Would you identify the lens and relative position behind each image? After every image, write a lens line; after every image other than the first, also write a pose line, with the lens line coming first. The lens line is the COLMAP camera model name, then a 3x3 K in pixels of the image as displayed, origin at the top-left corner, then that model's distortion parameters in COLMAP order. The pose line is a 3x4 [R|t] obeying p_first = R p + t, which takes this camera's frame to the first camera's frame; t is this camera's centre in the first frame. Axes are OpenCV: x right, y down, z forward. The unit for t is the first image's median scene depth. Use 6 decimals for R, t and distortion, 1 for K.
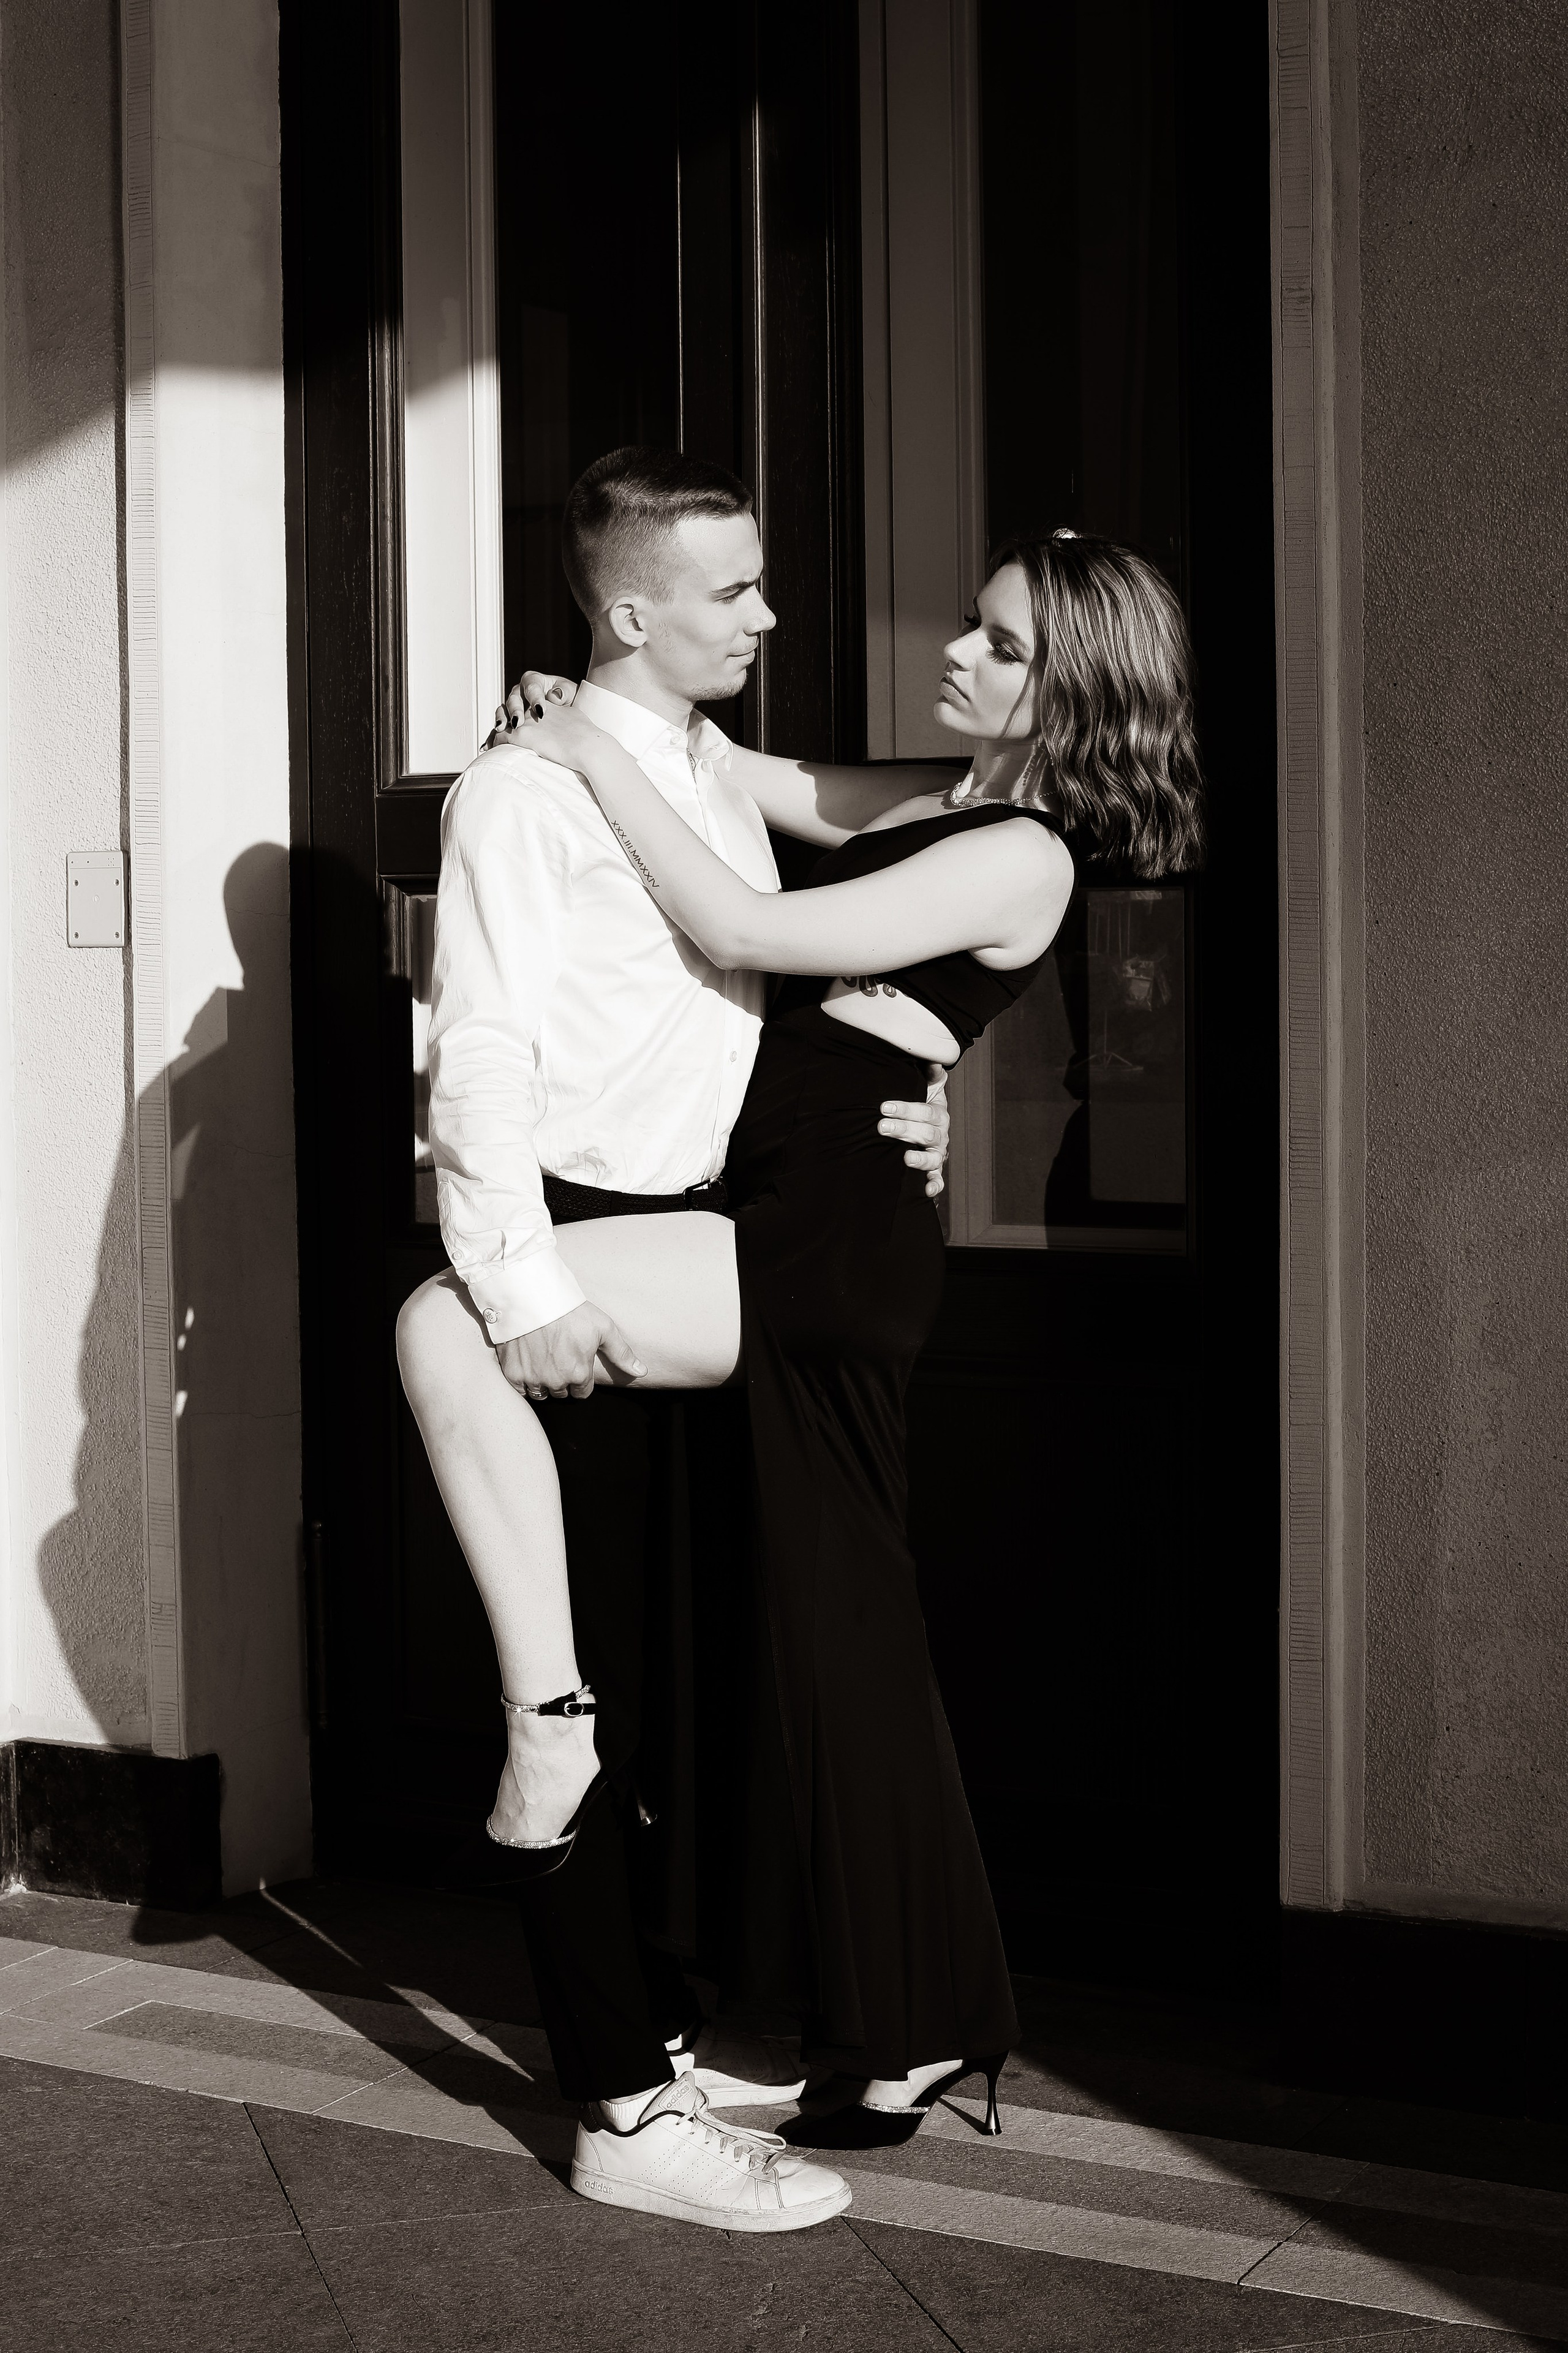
lens RADIAL K [[3577.1, 0, 964.2], [0, 3577.1, 1166.4], [0, 0, 1]] dist [-0.151449, 0.234313]
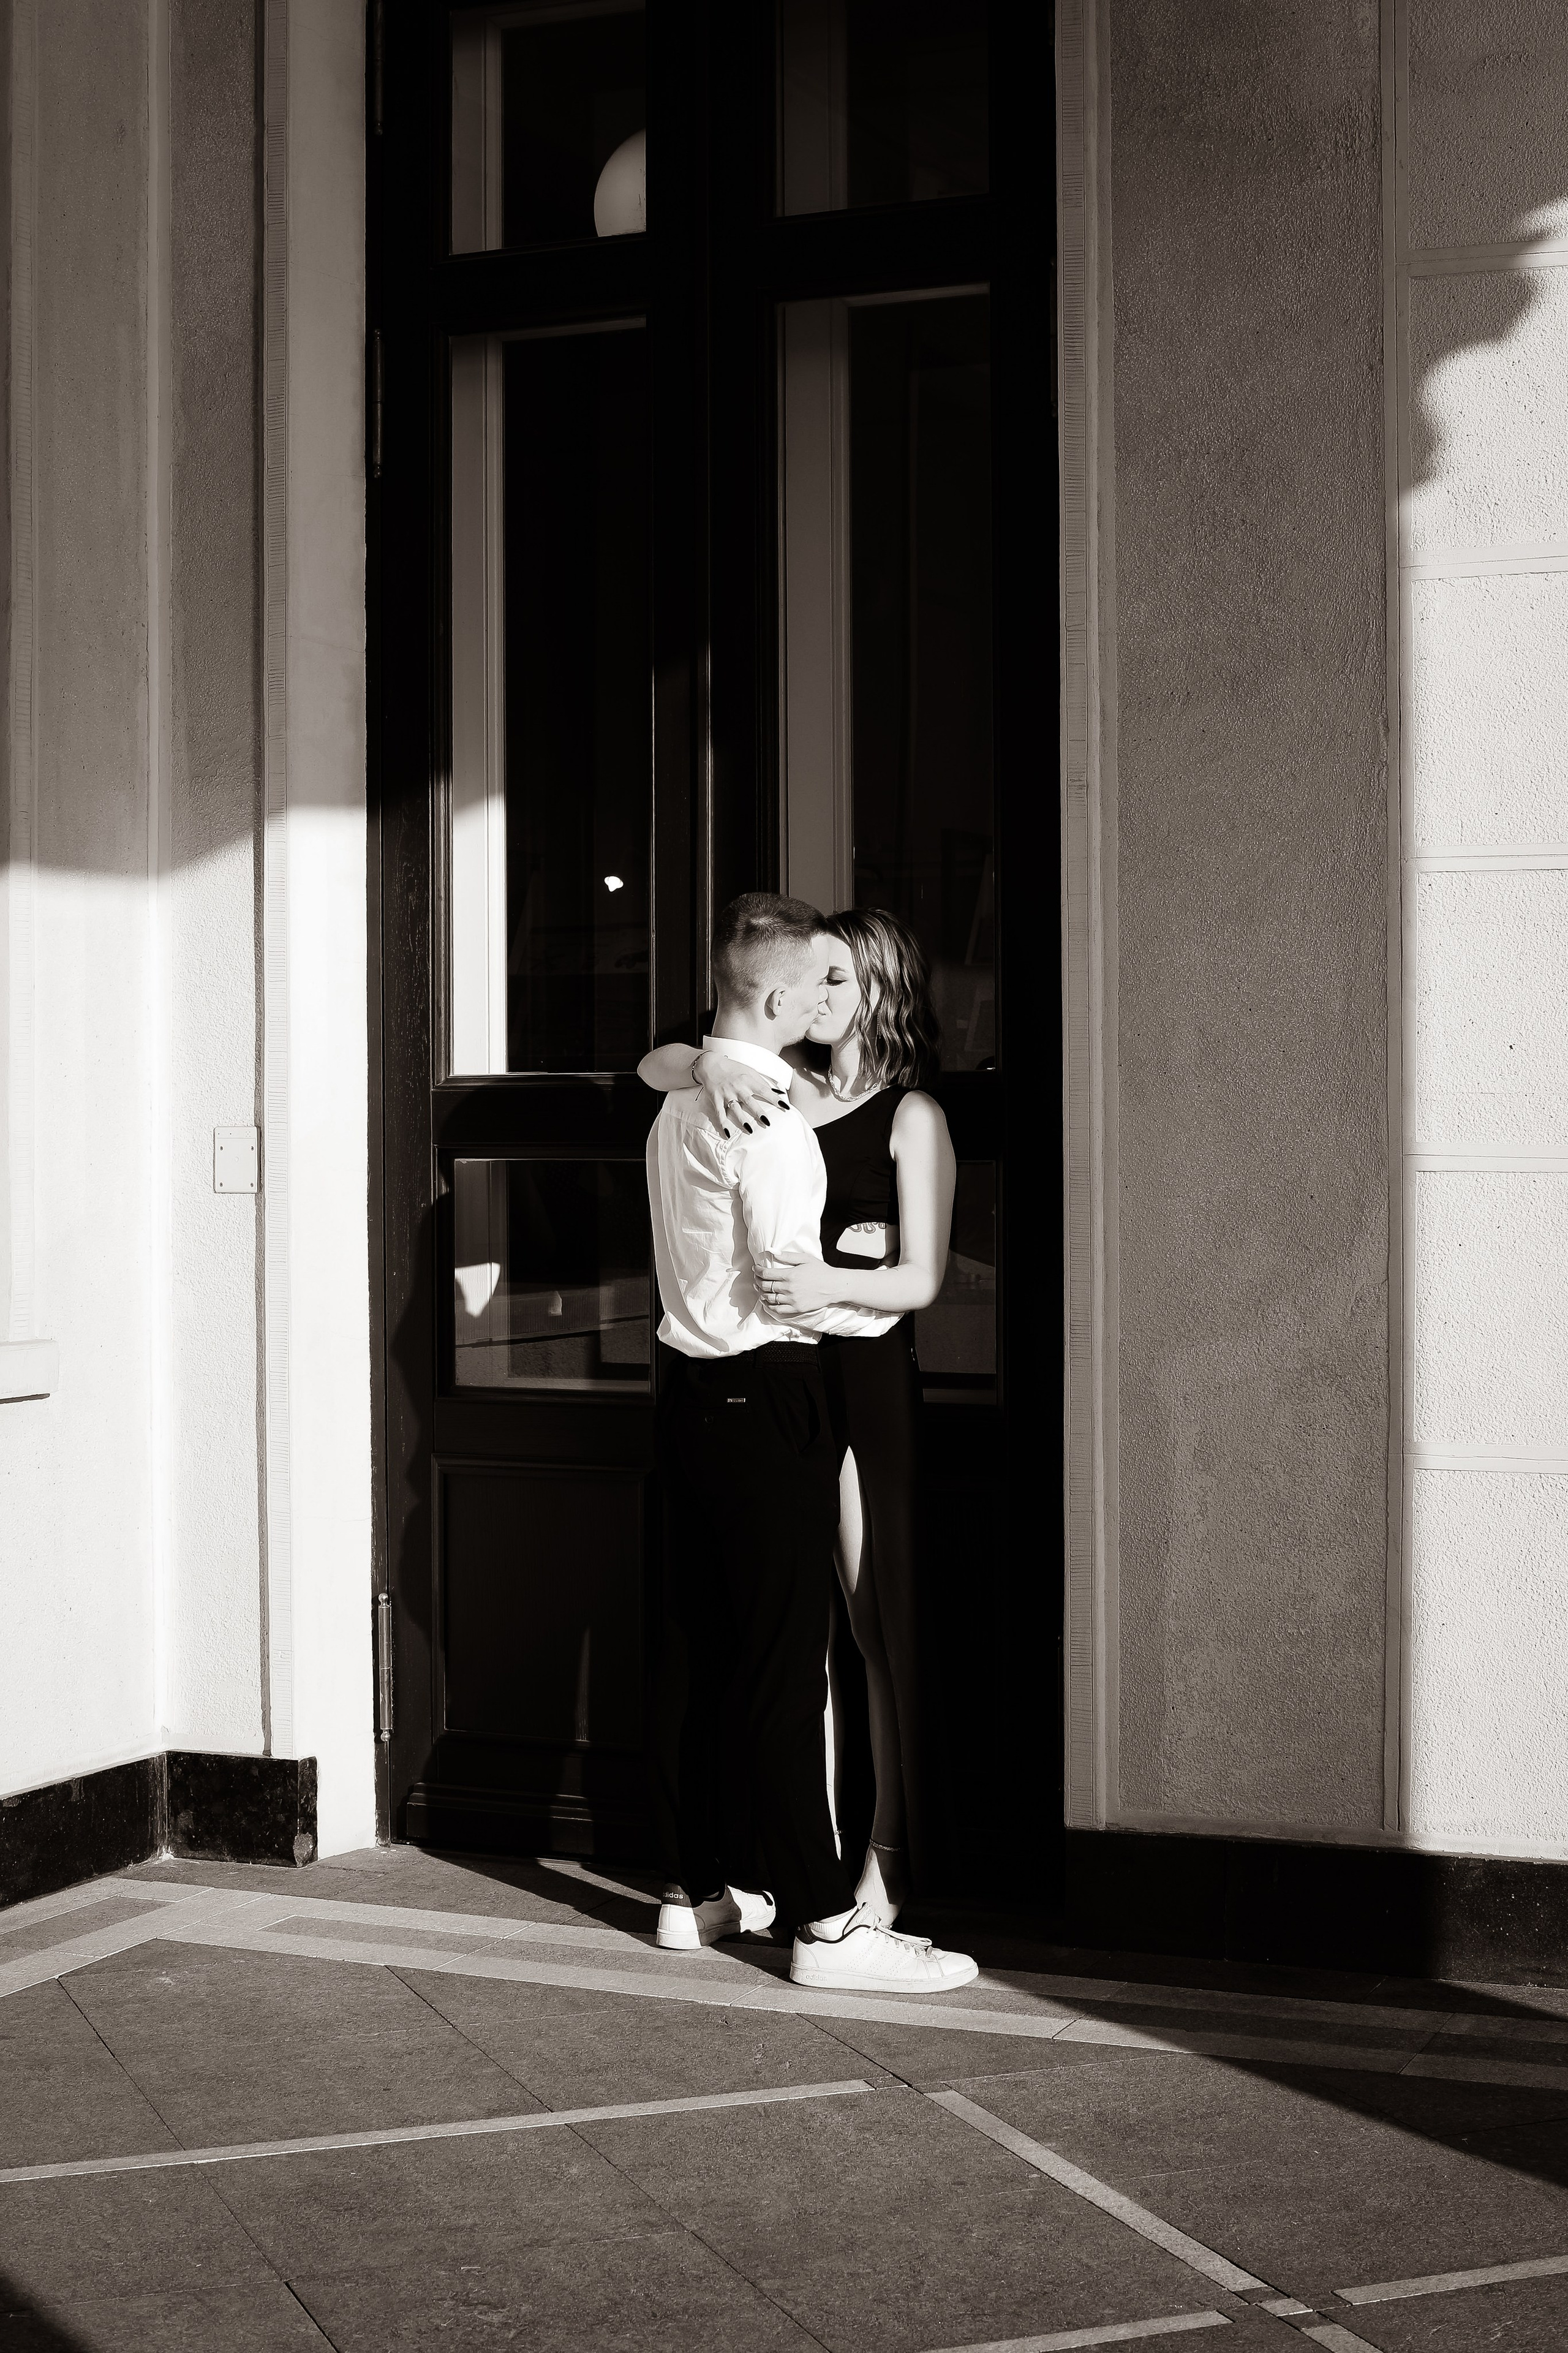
lens RADIAL K [[3577.1, 0, 964.2], [0, 3577.1, 1166.4], [0, 0, 1]] dist [-0.151449, 0.234313]
pose [[0.996131, 0.007551, 0.087556, -0.082497], [-0.001974, 0.997973, -0.063607, 0.019726], [-0.087859, 0.063189, 0.994127, -0.491049]]
